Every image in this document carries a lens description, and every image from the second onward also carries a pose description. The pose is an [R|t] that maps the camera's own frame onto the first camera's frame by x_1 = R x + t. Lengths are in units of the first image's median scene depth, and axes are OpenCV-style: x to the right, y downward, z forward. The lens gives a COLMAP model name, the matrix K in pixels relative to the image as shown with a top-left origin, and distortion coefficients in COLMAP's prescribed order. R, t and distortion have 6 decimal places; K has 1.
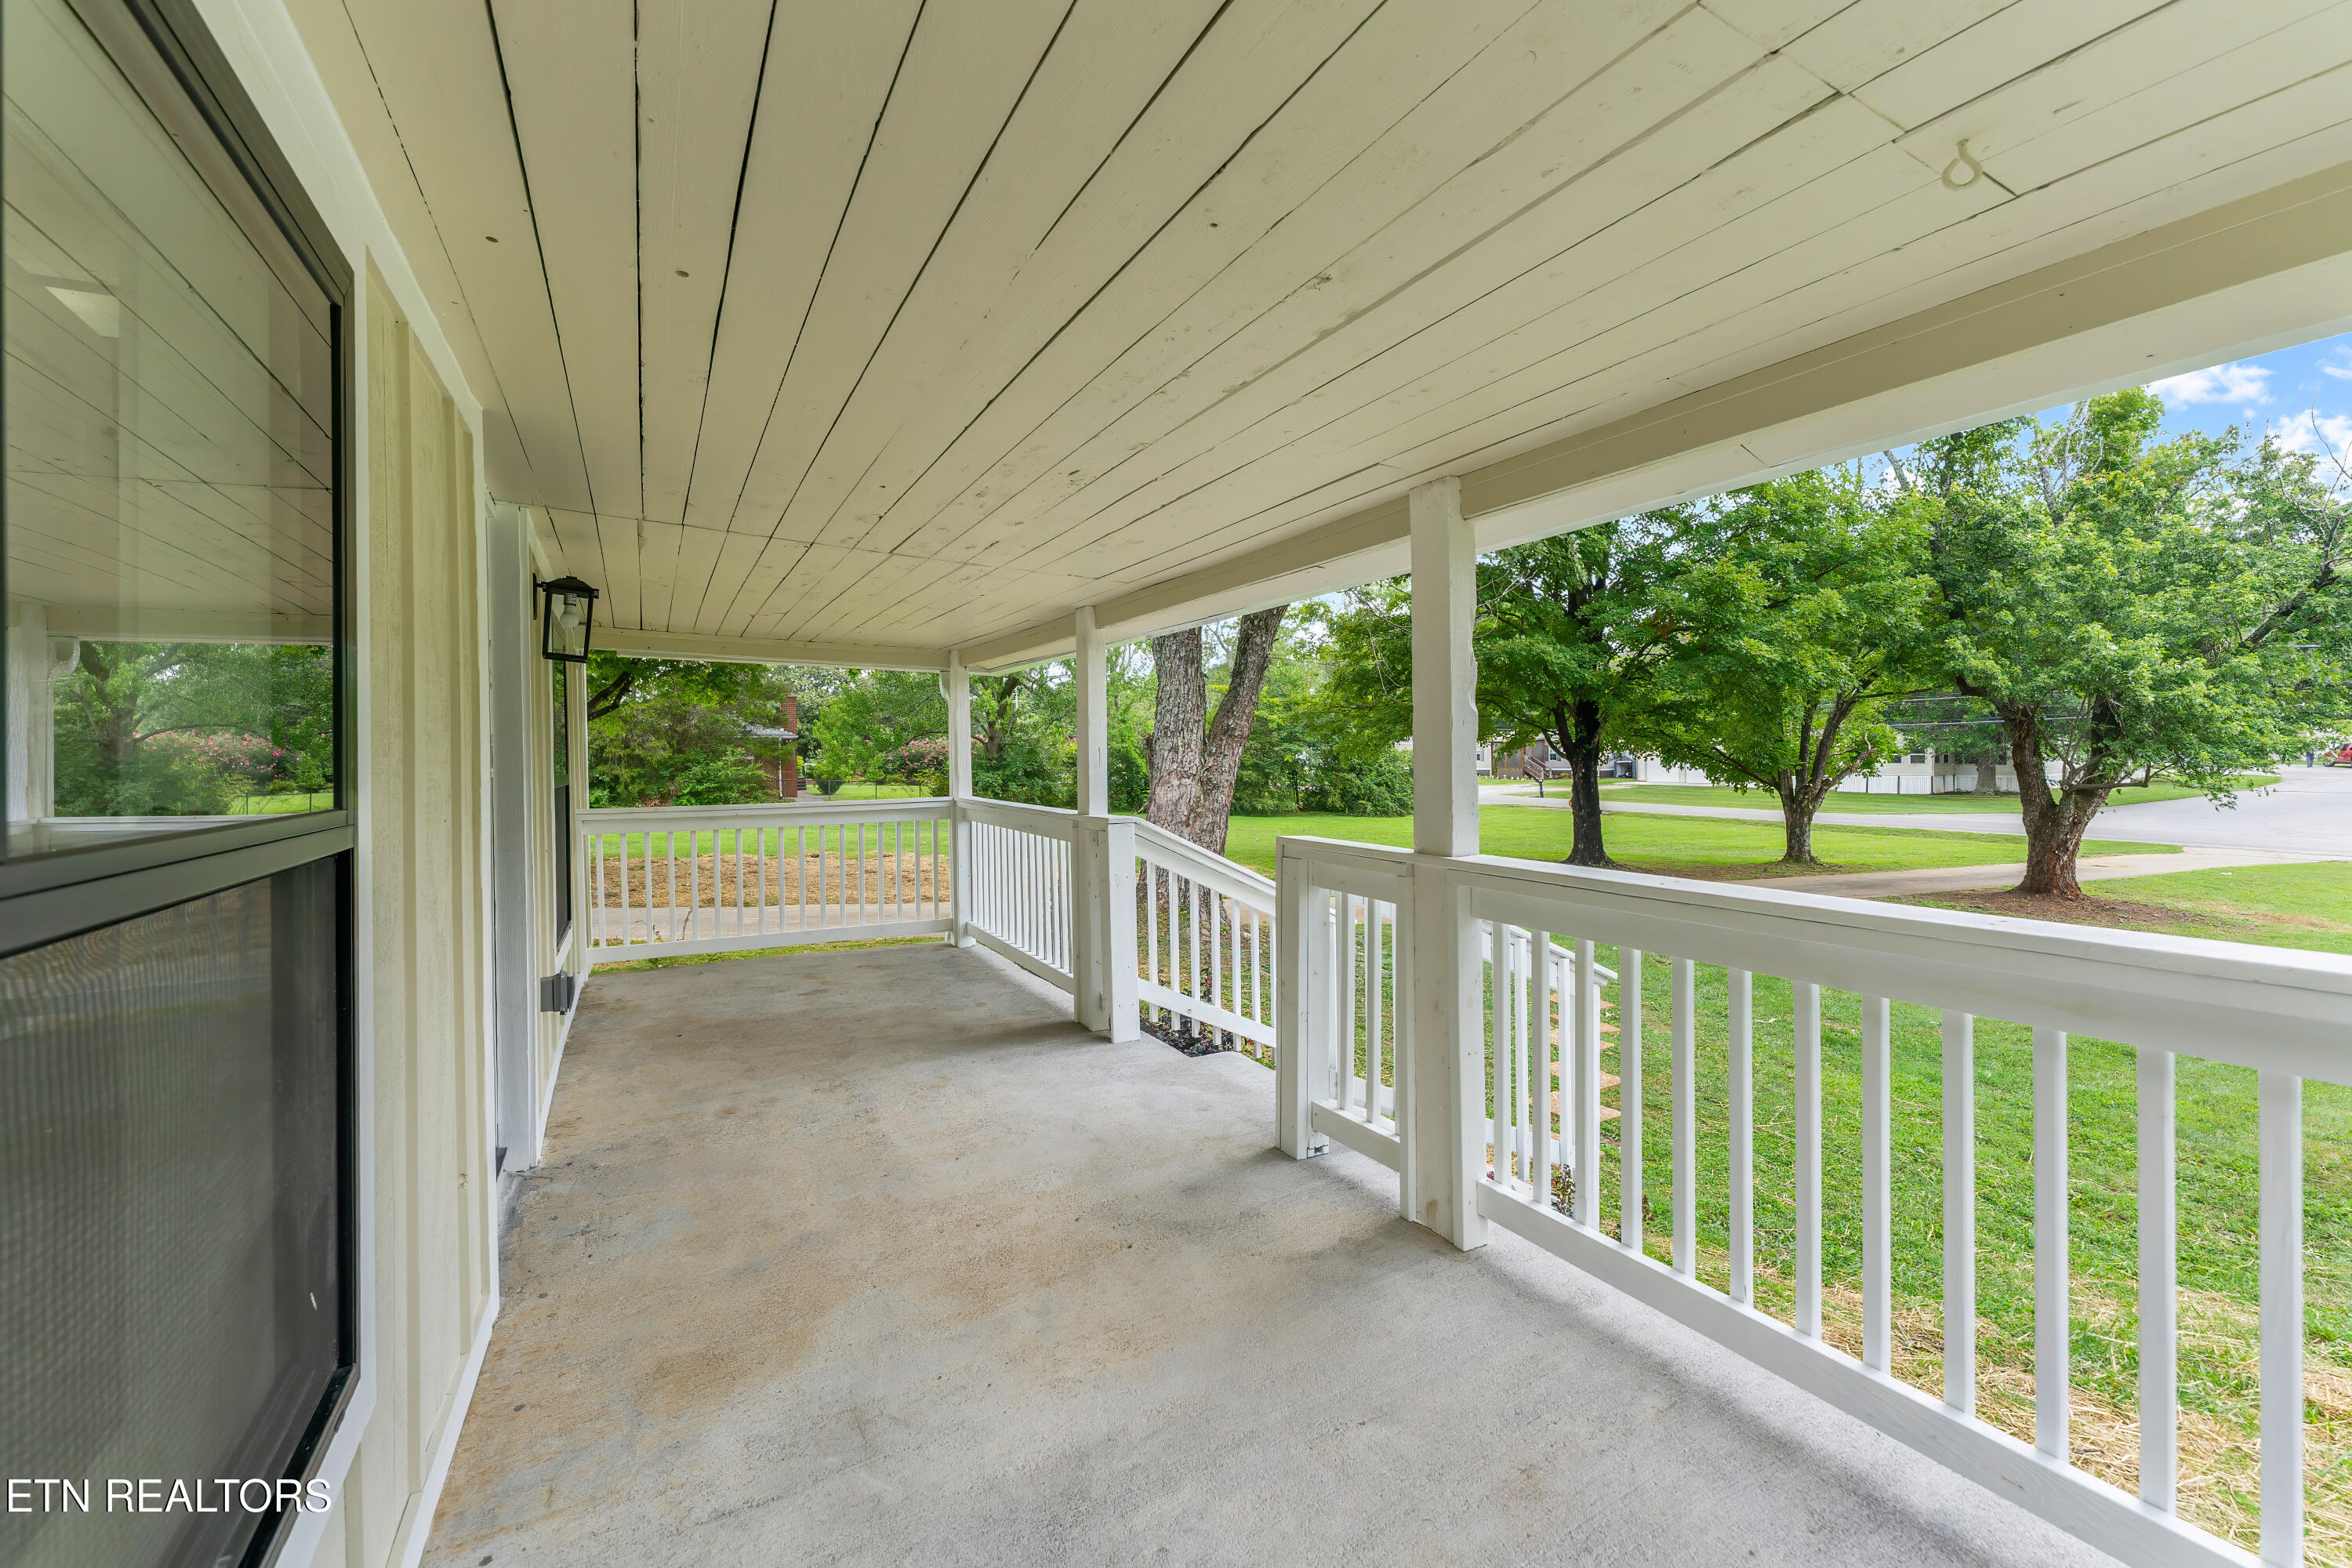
lens RADIAL K [[1000.2, 0, 1133.2], [0, 1000.2, 759.1], [0, 0, 1]] dist [-0.002025, -0.000423]
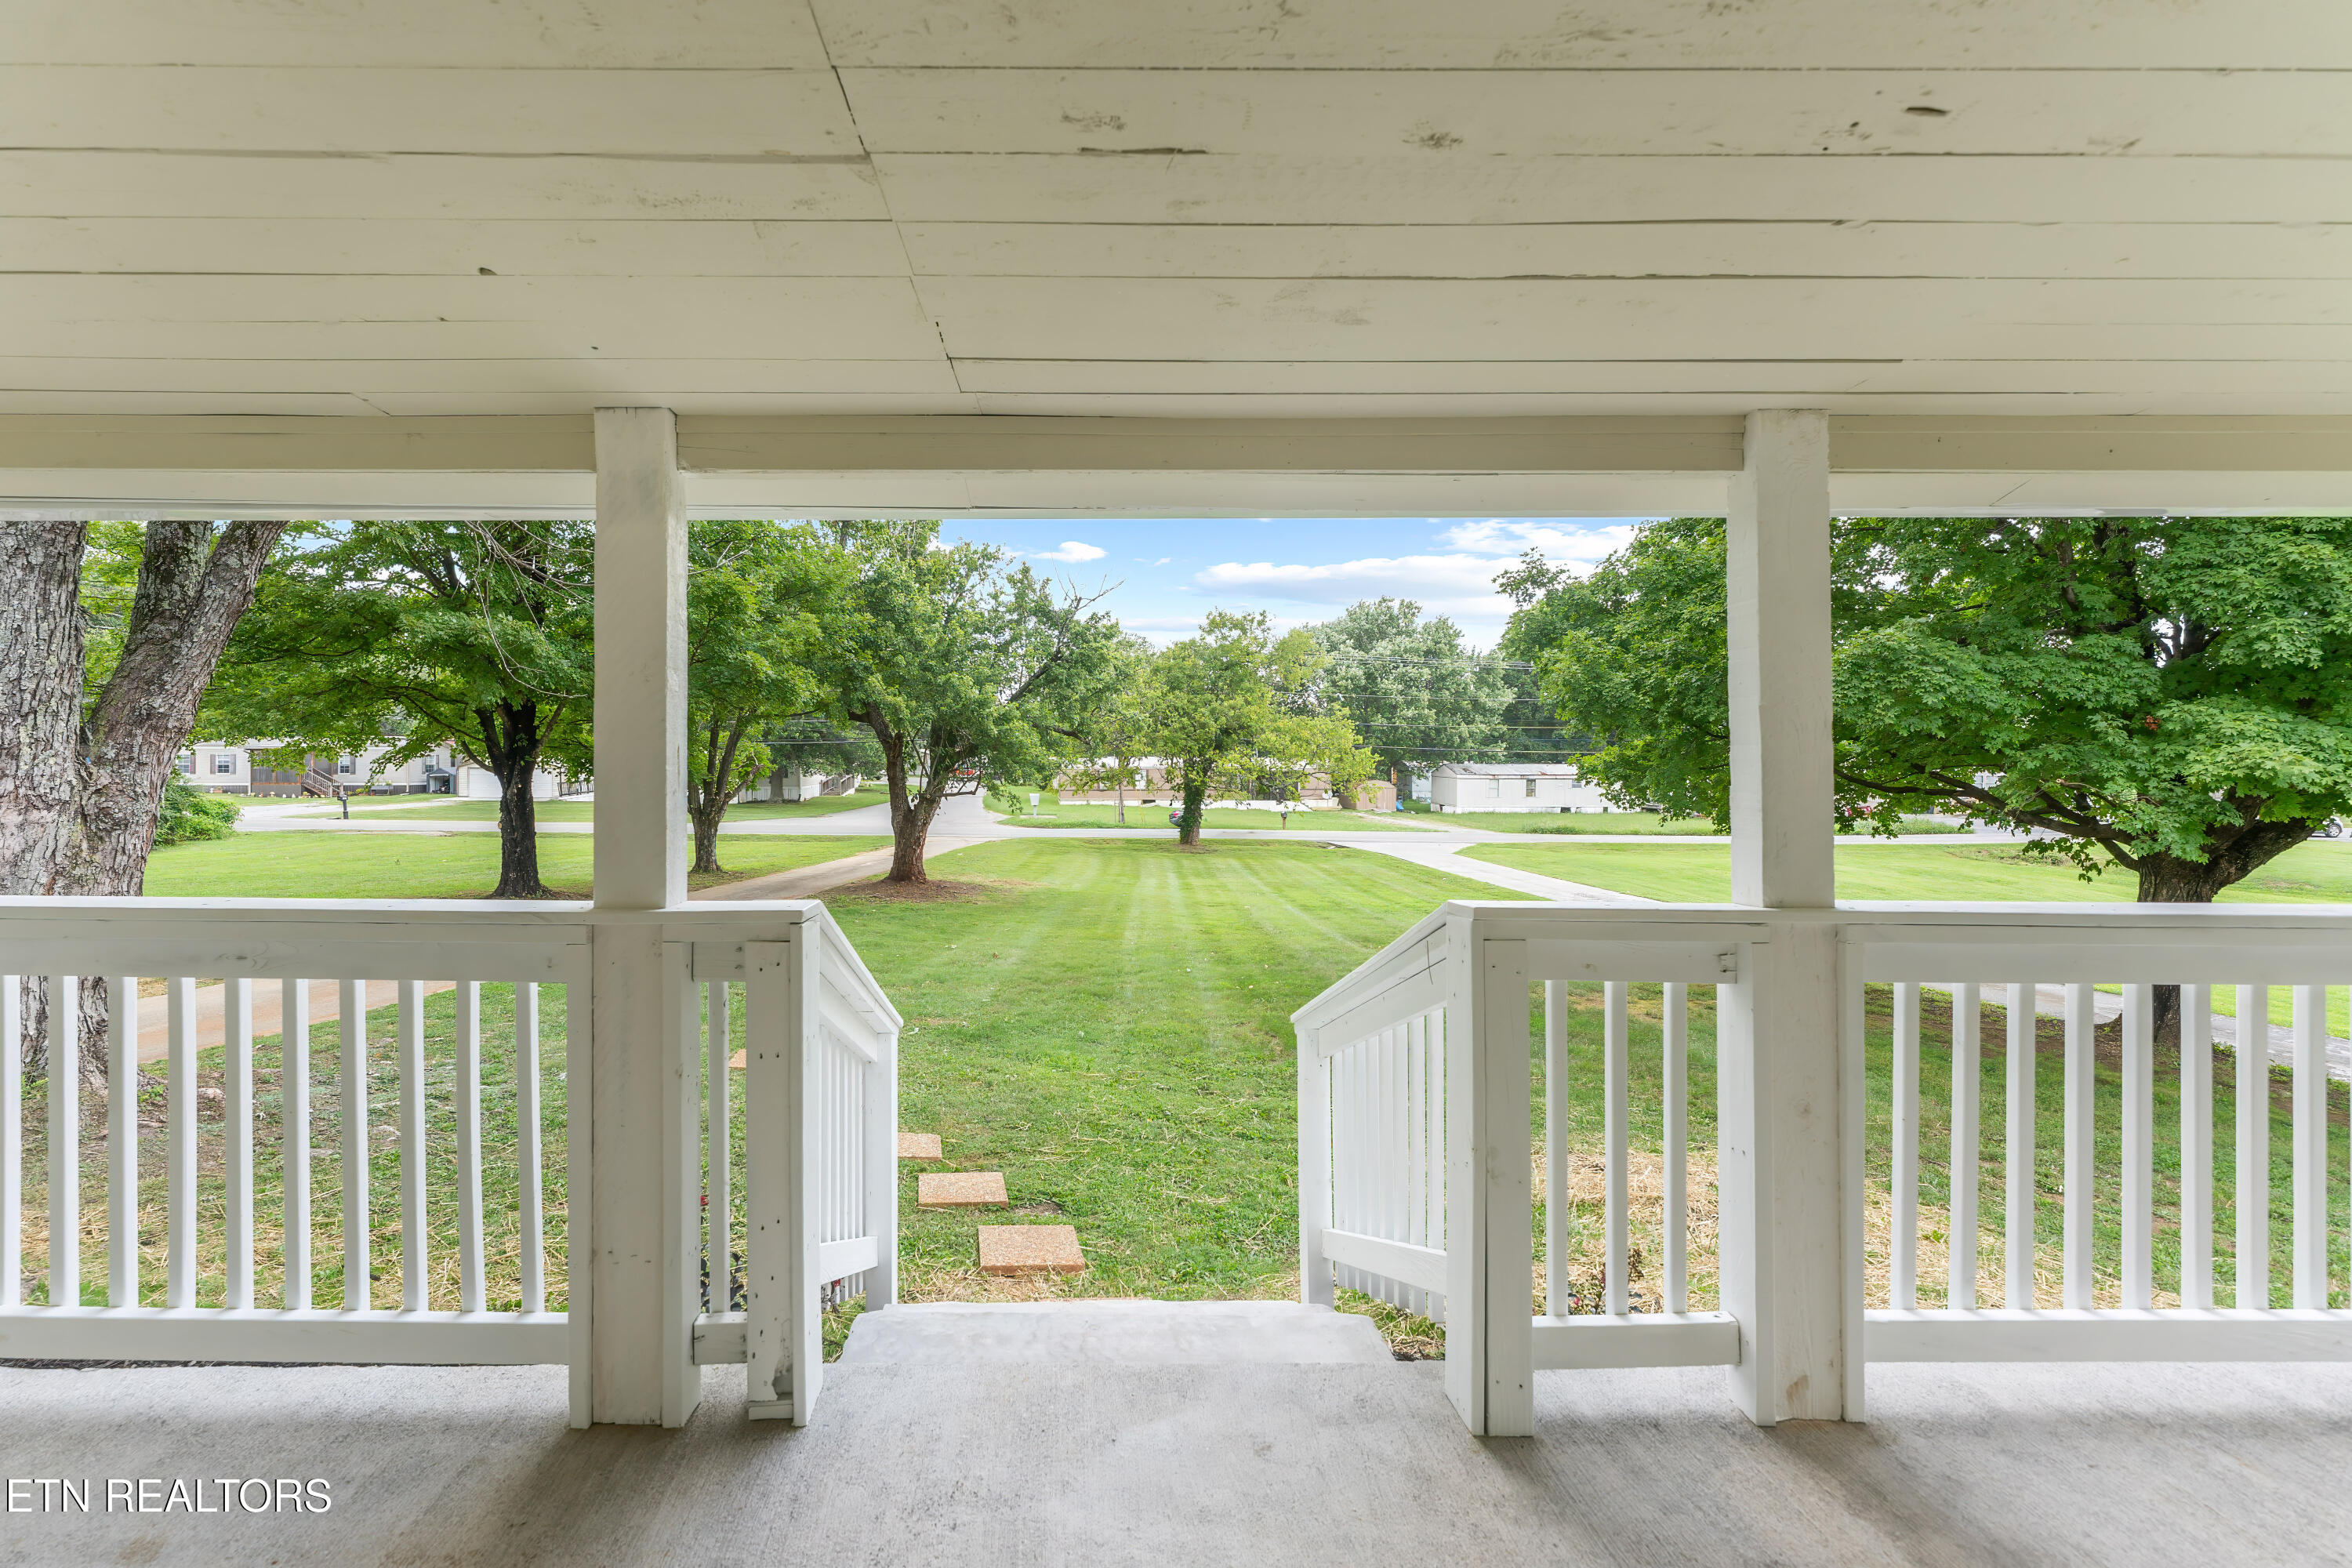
lens RADIAL K [[1000.2, 0, 1133.2], [0, 1000.2, 759.1], [0, 0, 1]] dist [-0.002025, -0.000423]
pose [[0.438122, 0.015174, 0.898787, -0.101384], [-0.003489, 0.999879, -0.015180, -0.000157], [-0.898909, 0.003515, 0.438122, 0.194846]]
